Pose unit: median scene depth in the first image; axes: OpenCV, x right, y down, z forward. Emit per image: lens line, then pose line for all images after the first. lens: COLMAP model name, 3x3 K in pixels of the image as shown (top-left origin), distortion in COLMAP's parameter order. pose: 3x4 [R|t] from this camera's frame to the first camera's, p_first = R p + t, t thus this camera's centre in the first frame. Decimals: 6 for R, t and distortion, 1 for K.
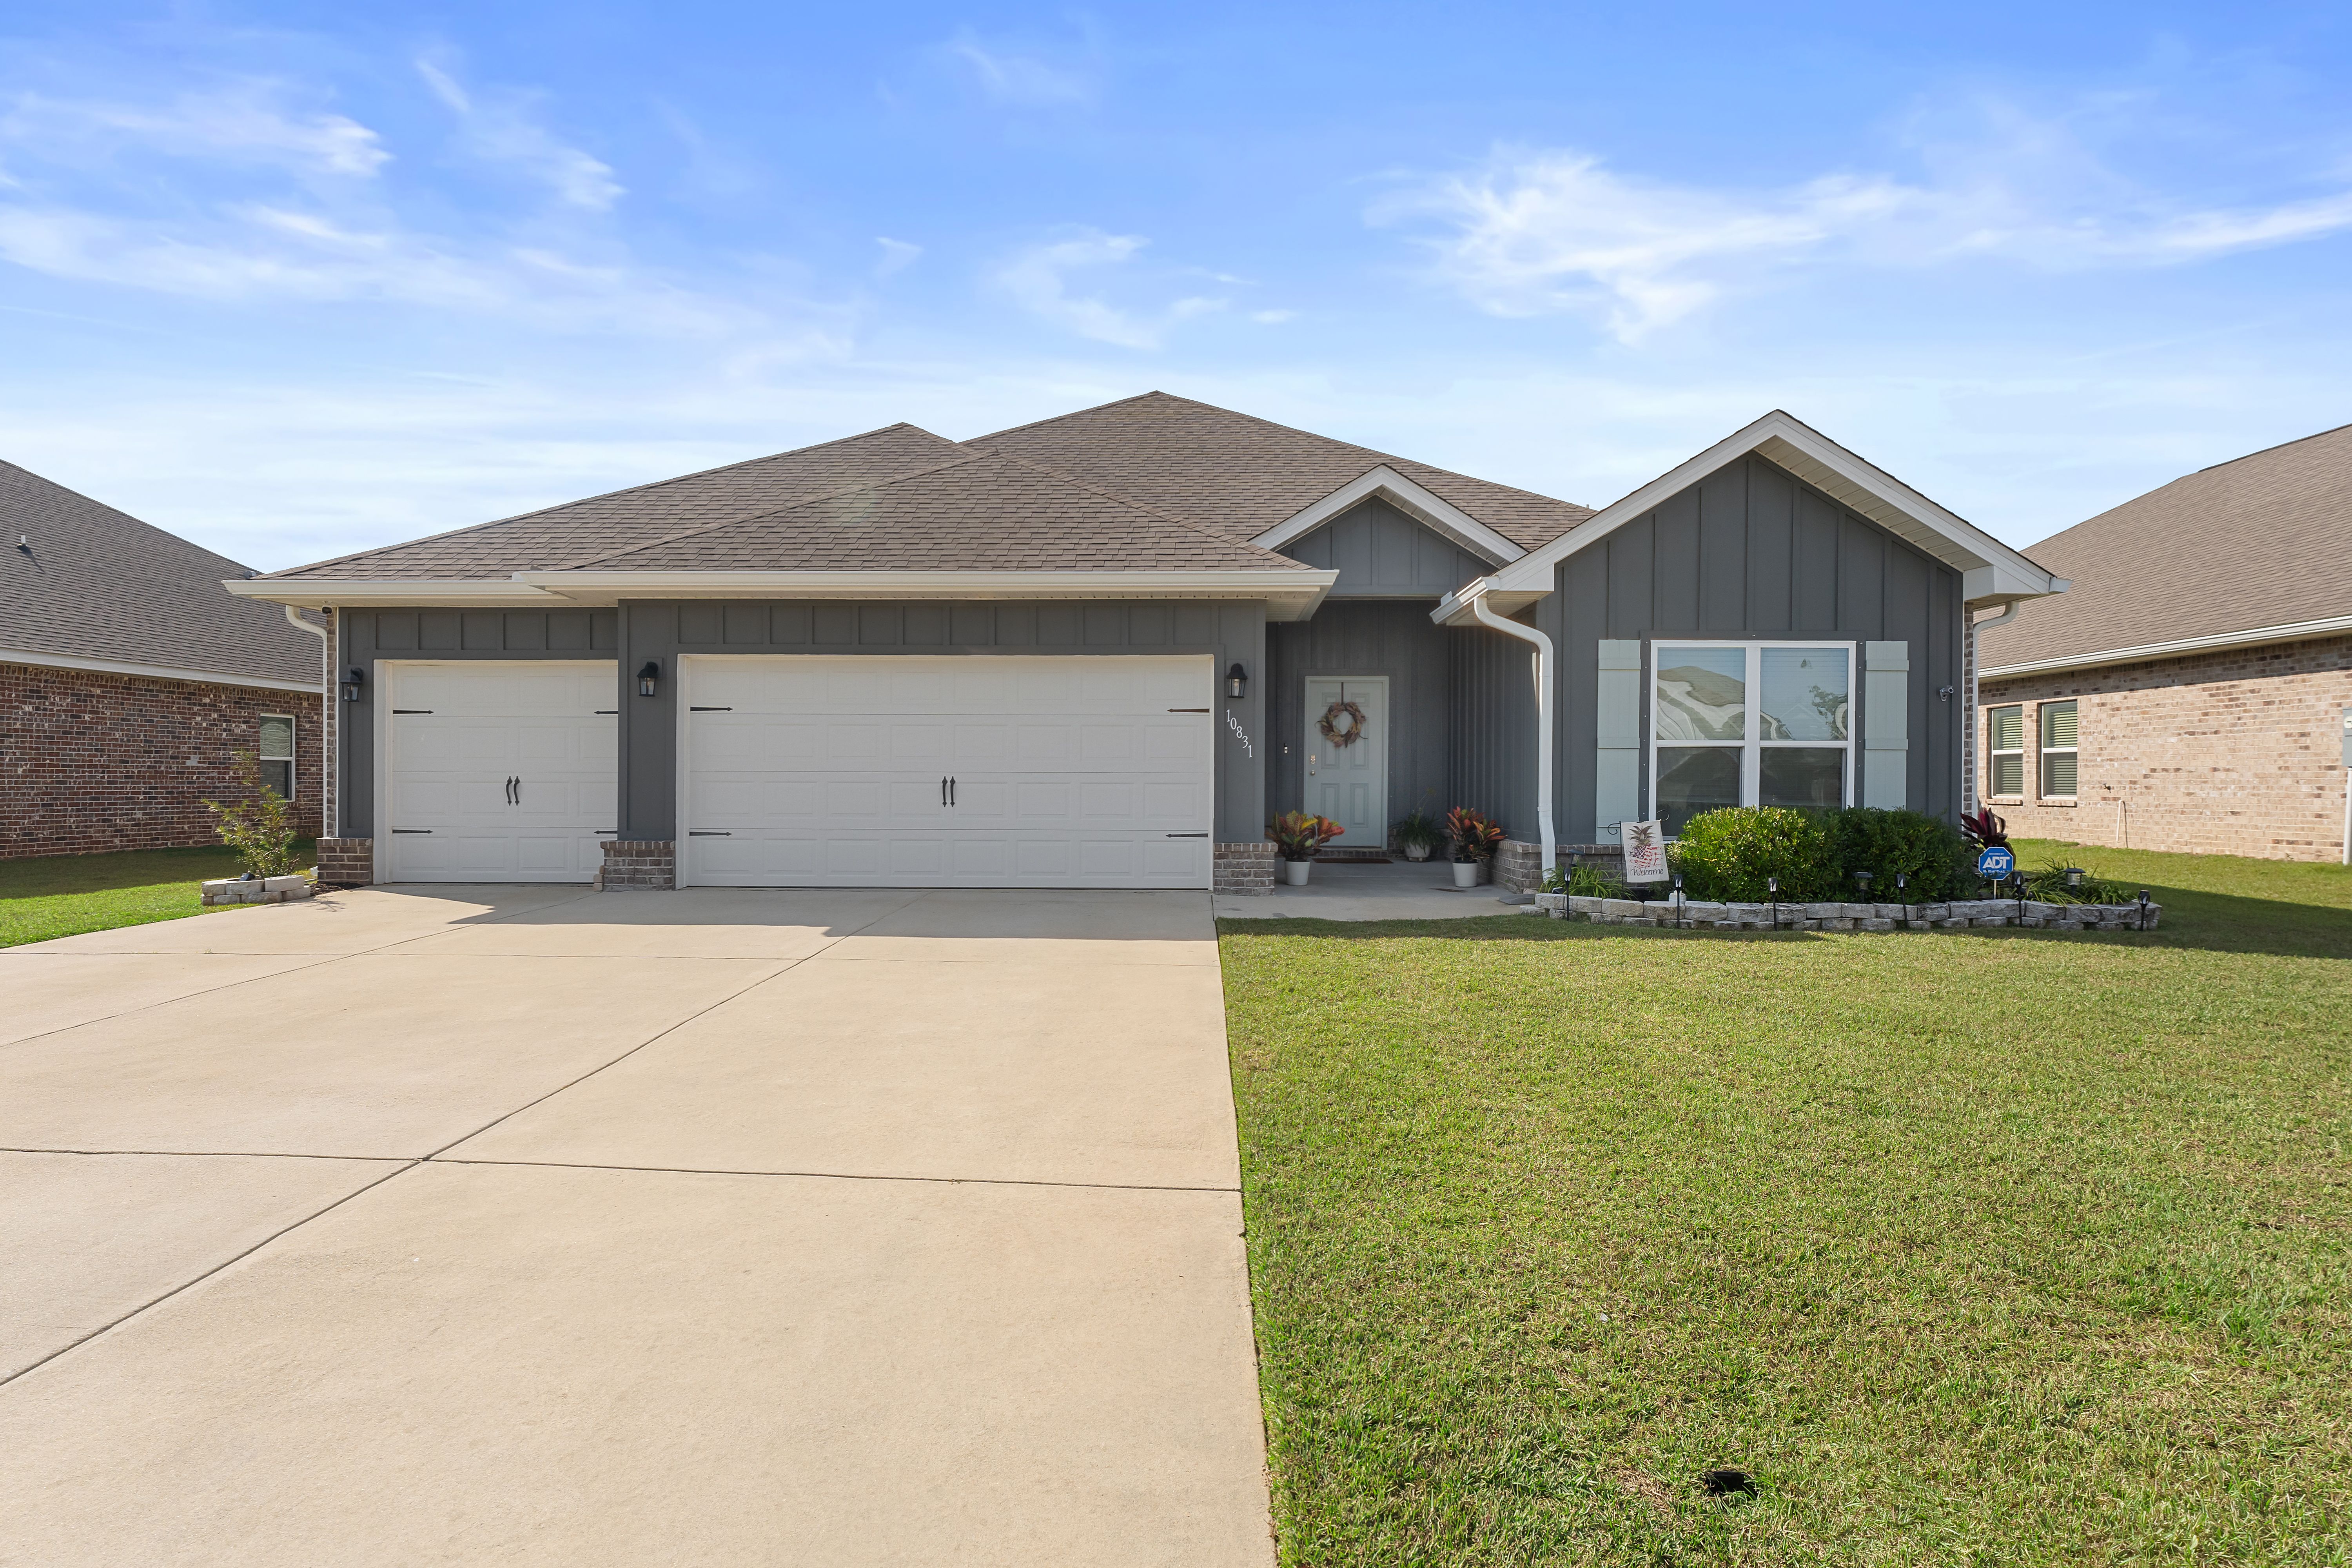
lens RADIAL K [[1244.3, 0, 1176.0], [0, 1244.3, 784.0], [0, 0, 1]] dist [-0.001817, -0.000136]
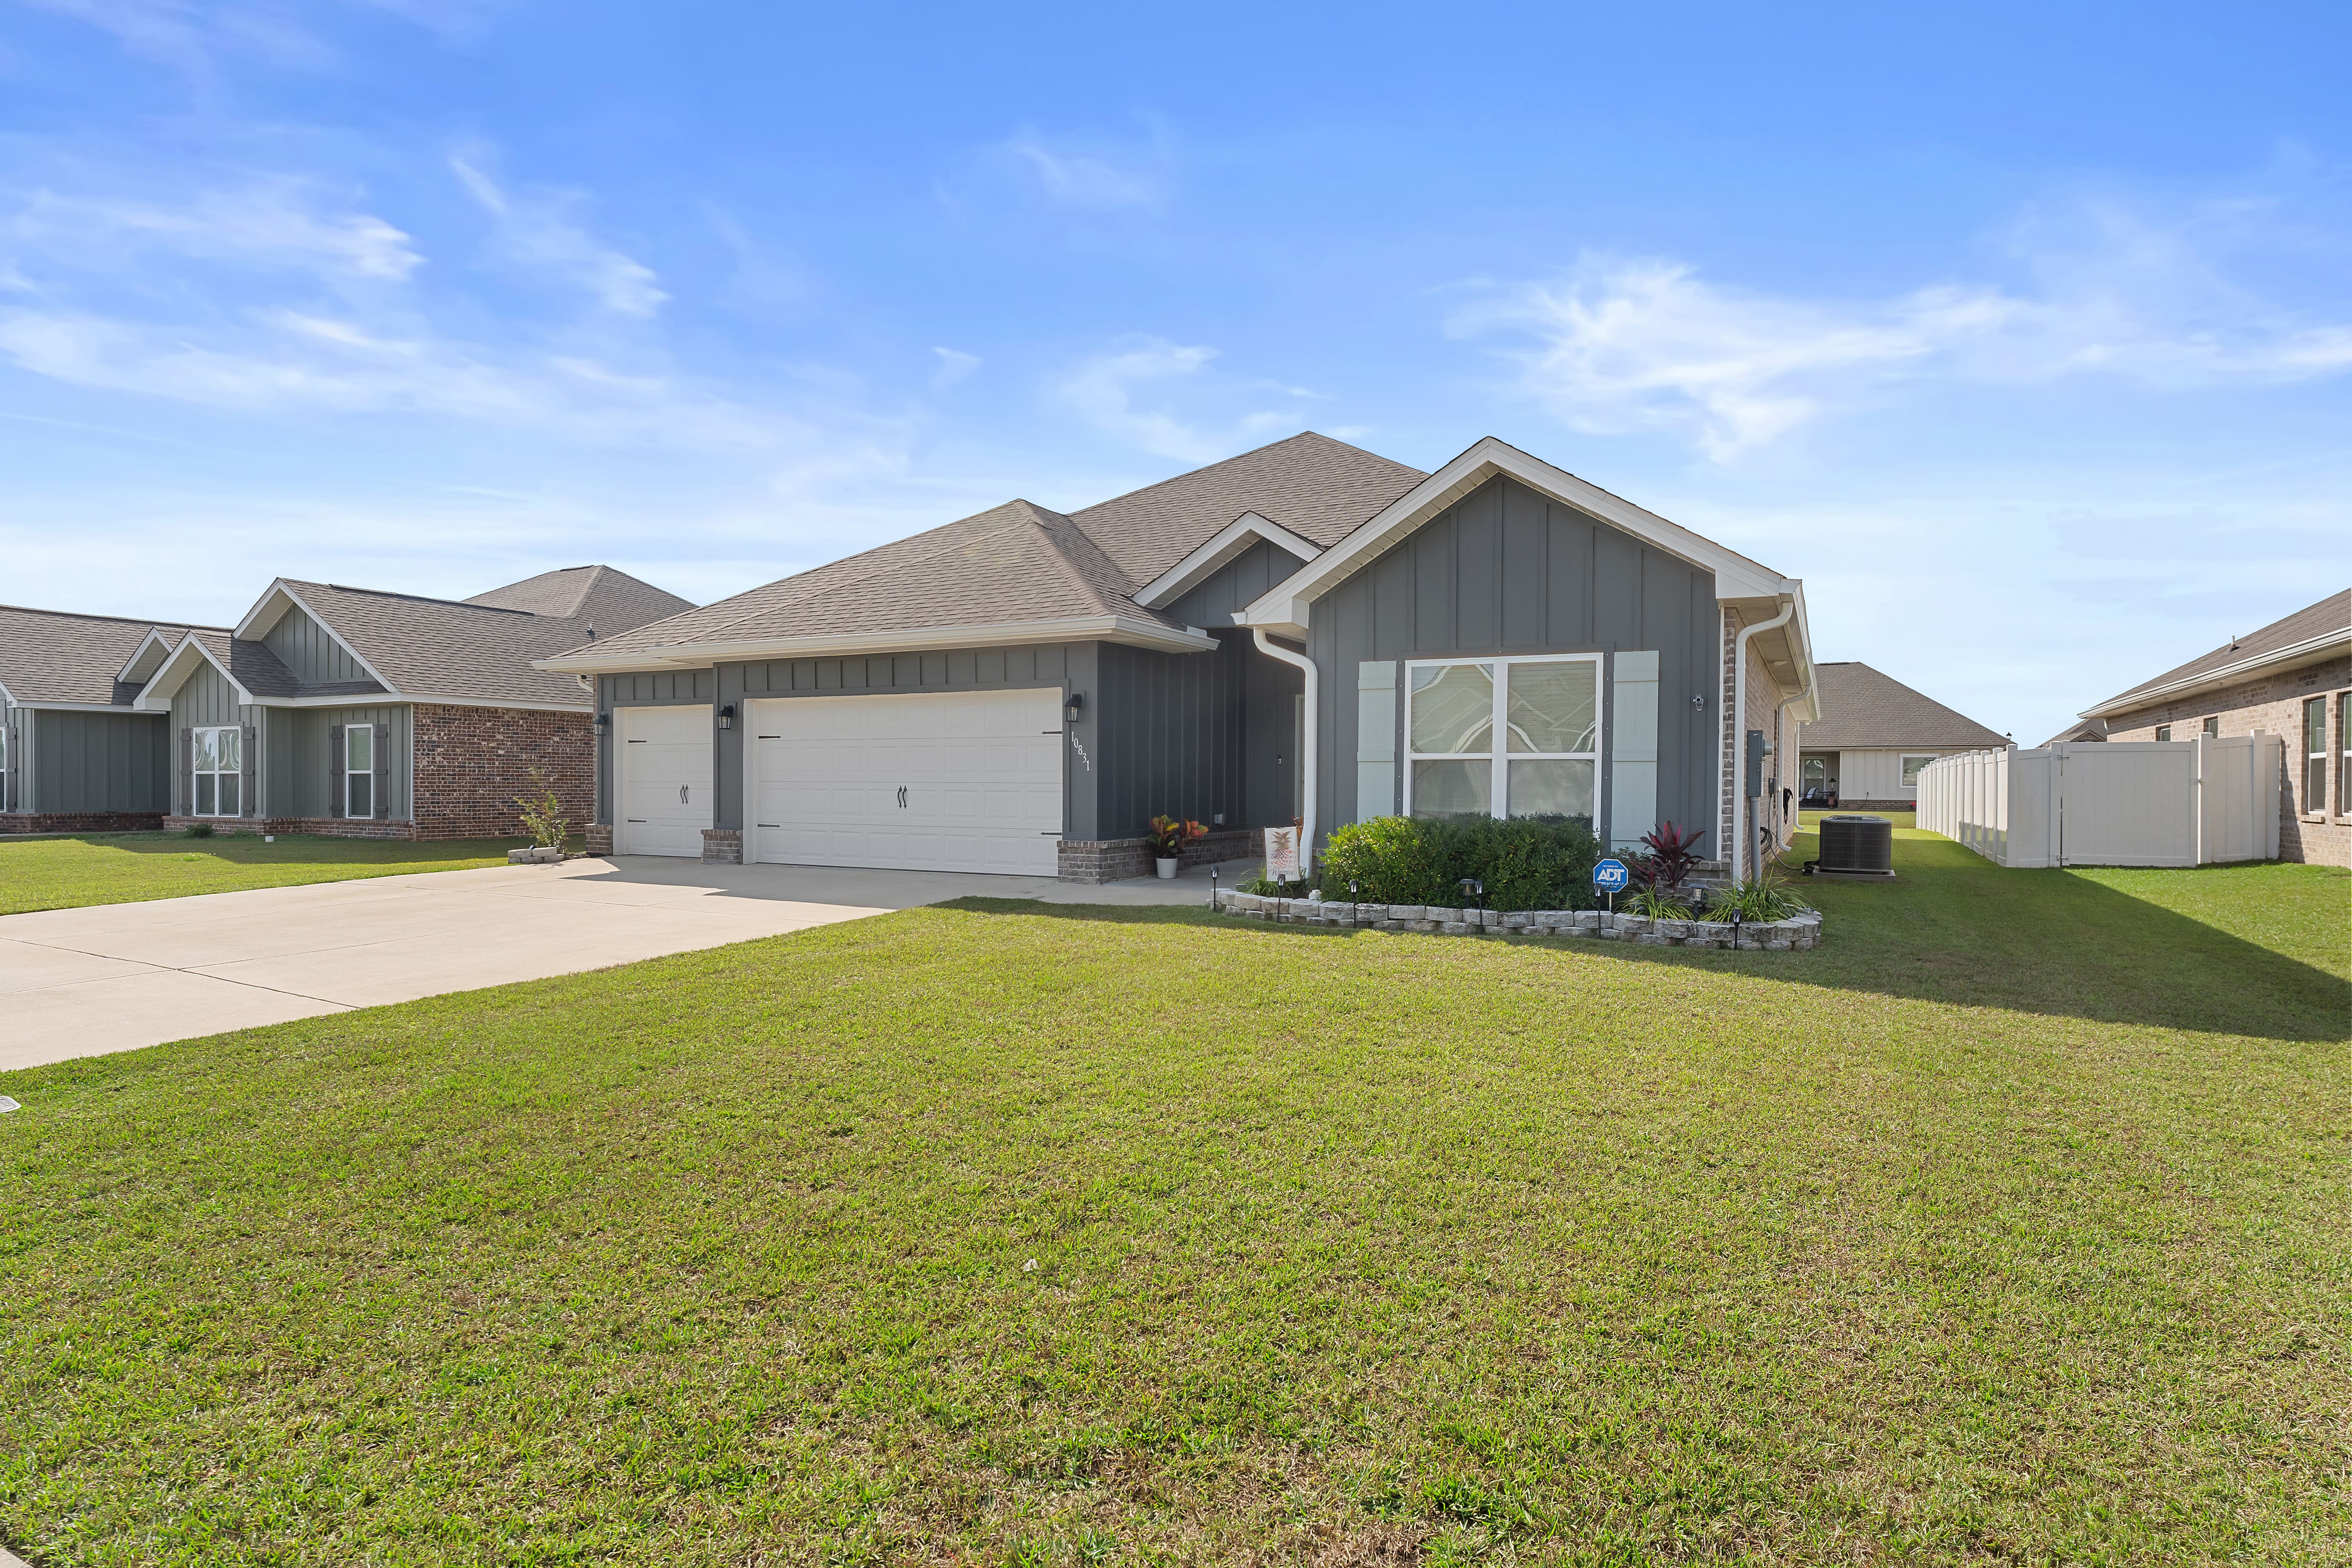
lens RADIAL K [[1244.3, 0, 1176.0], [0, 1244.3, 784.0], [0, 0, 1]] dist [-0.001817, -0.000136]
pose [[0.891540, 0.002208, -0.452936, 0.691930], [-0.003949, 0.999988, -0.002898, -0.005123], [0.452924, 0.004372, 0.891538, -0.047611]]
